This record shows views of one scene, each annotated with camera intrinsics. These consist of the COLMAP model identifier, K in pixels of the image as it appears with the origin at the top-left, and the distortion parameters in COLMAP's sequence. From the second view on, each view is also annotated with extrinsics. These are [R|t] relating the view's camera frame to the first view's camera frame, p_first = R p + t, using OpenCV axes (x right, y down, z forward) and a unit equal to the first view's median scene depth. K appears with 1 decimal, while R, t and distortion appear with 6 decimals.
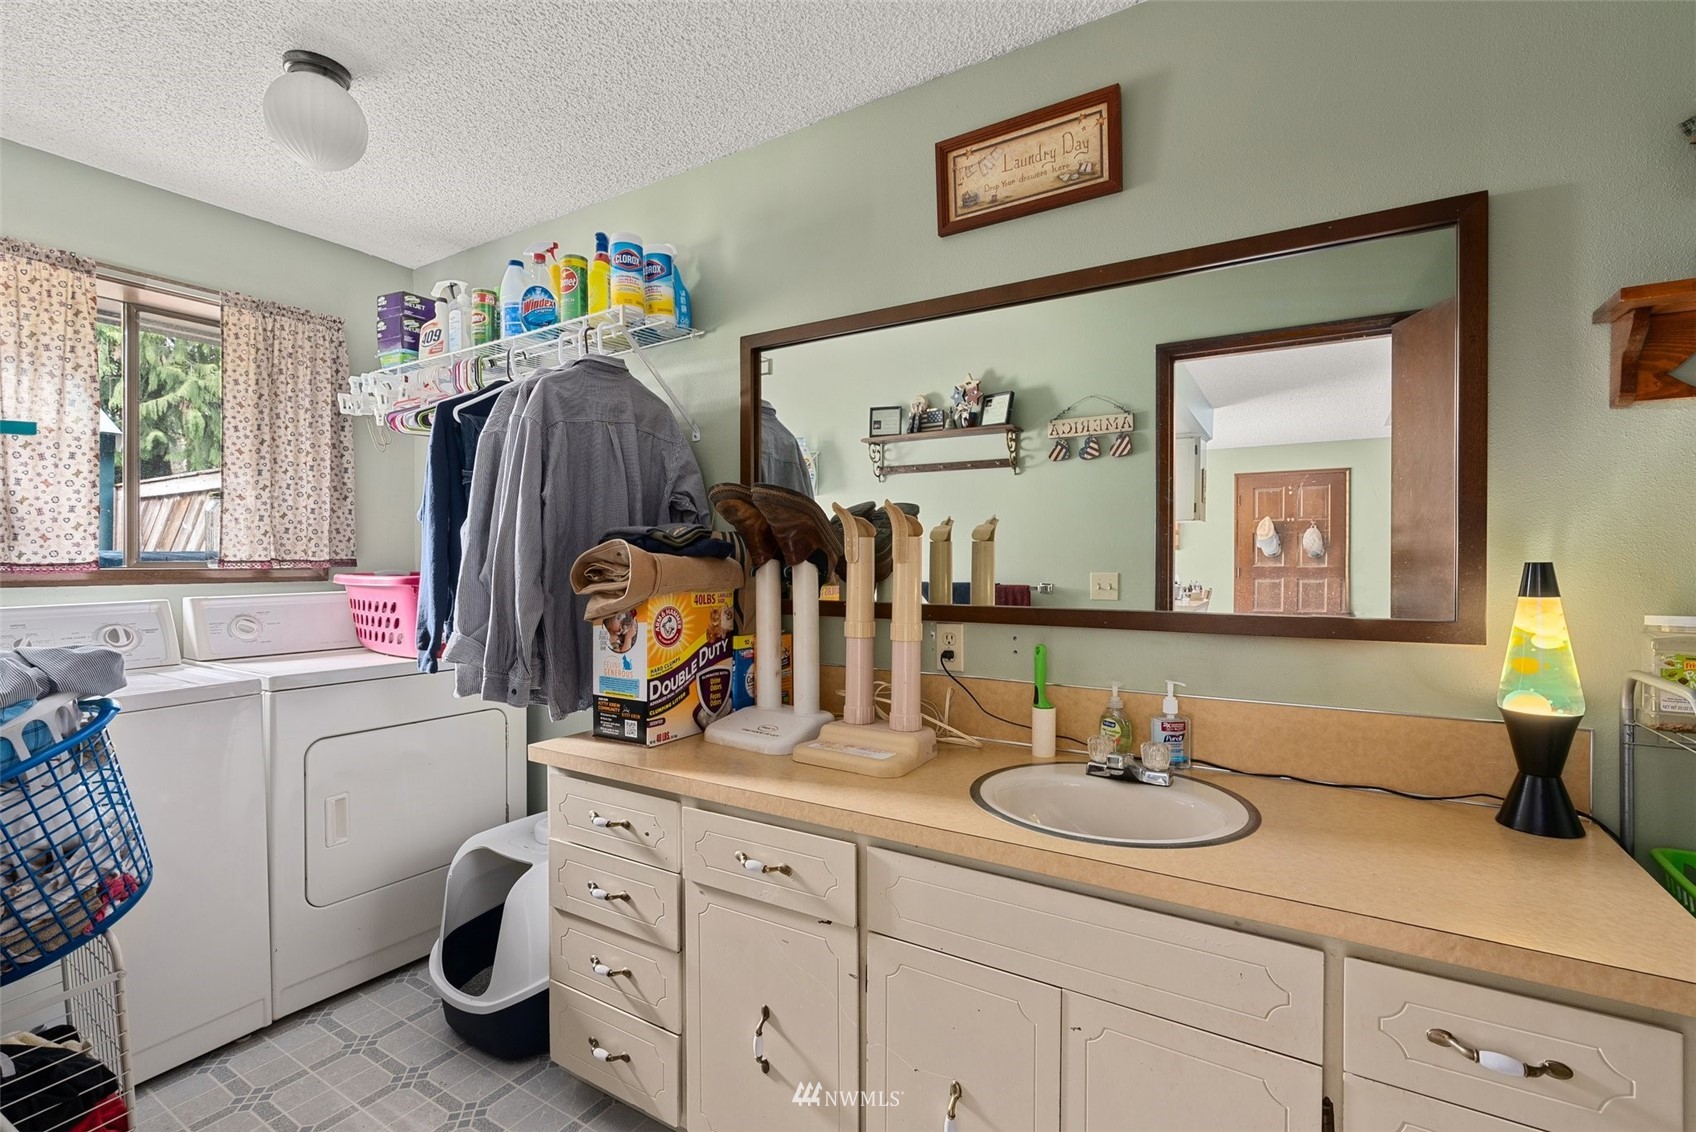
lens RADIAL K [[757.9, 0, 848.0], [0, 757.9, 566.0], [0, 0, 1]] dist [0.000899, 0.000105]
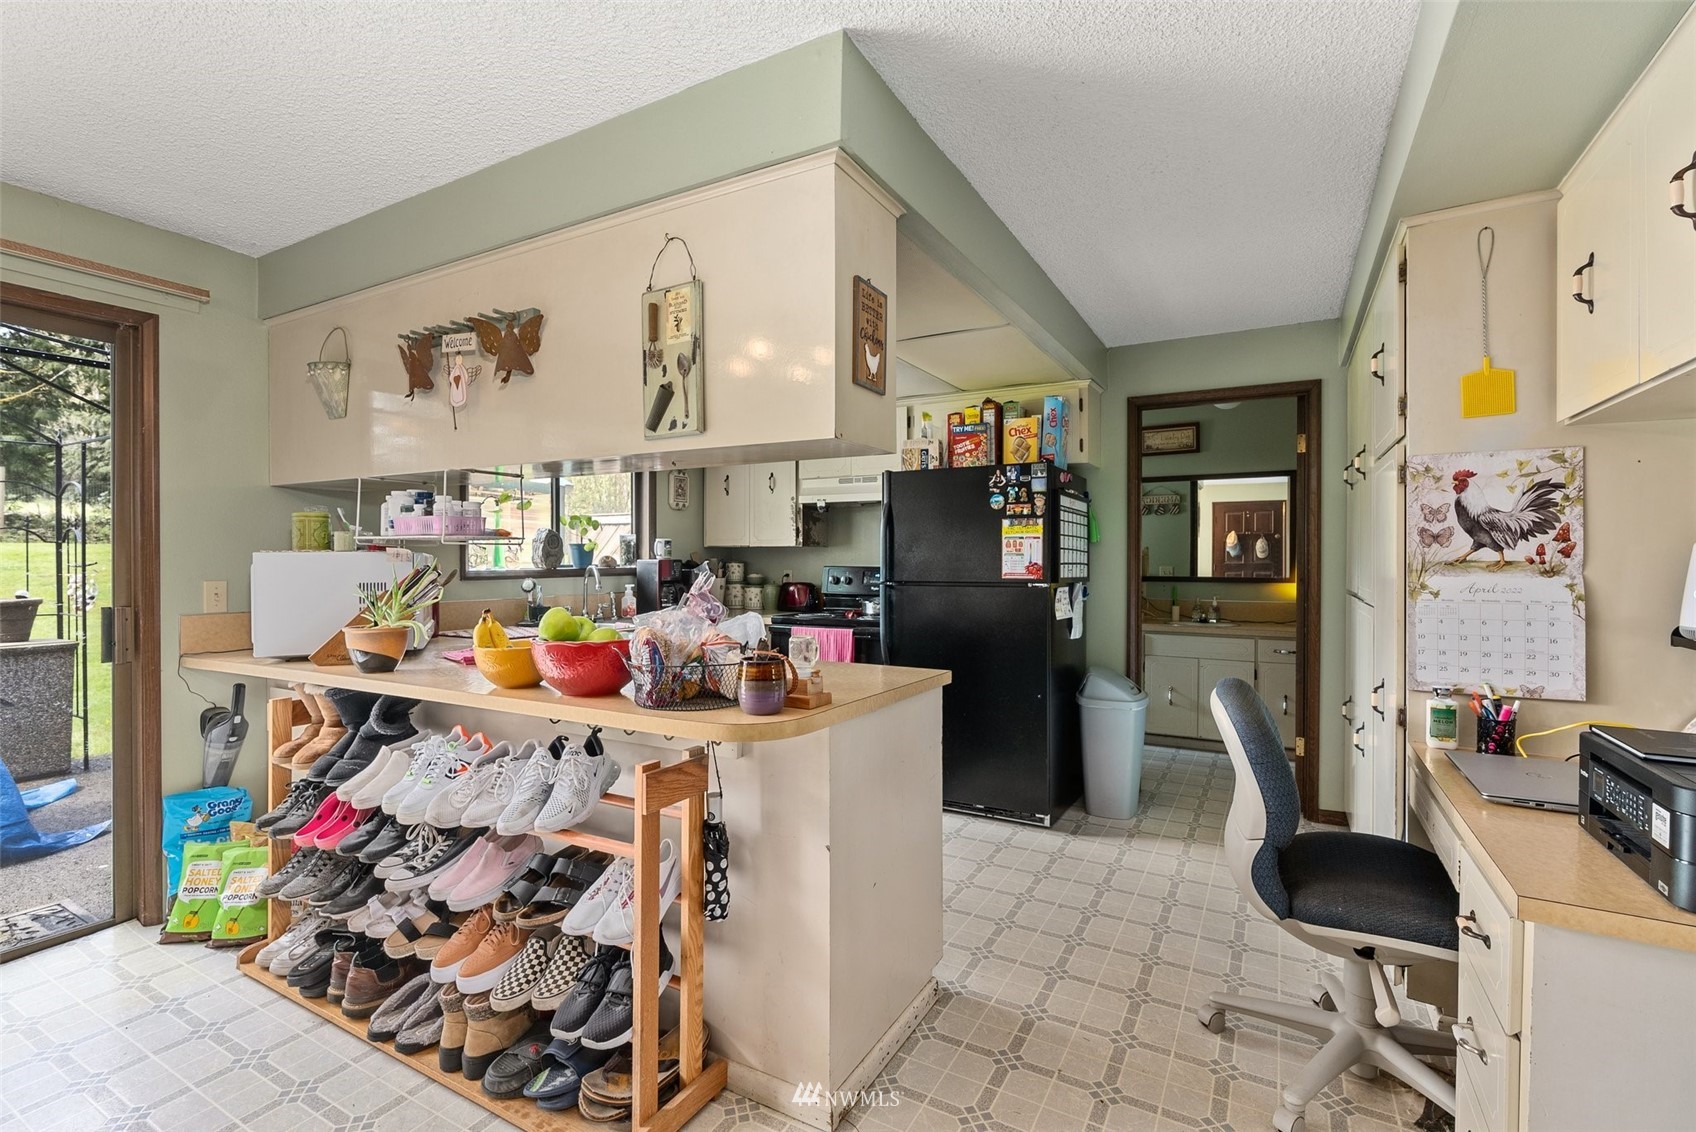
lens RADIAL K [[757.9, 0, 848.0], [0, 757.9, 566.0], [0, 0, 1]] dist [0.000899, 0.000105]
pose [[0.999070, 0.000259, 0.043128, -0.702687], [-0.000443, 0.999991, 0.004254, -0.001126], [-0.043127, -0.004269, 0.999060, -1.200700]]
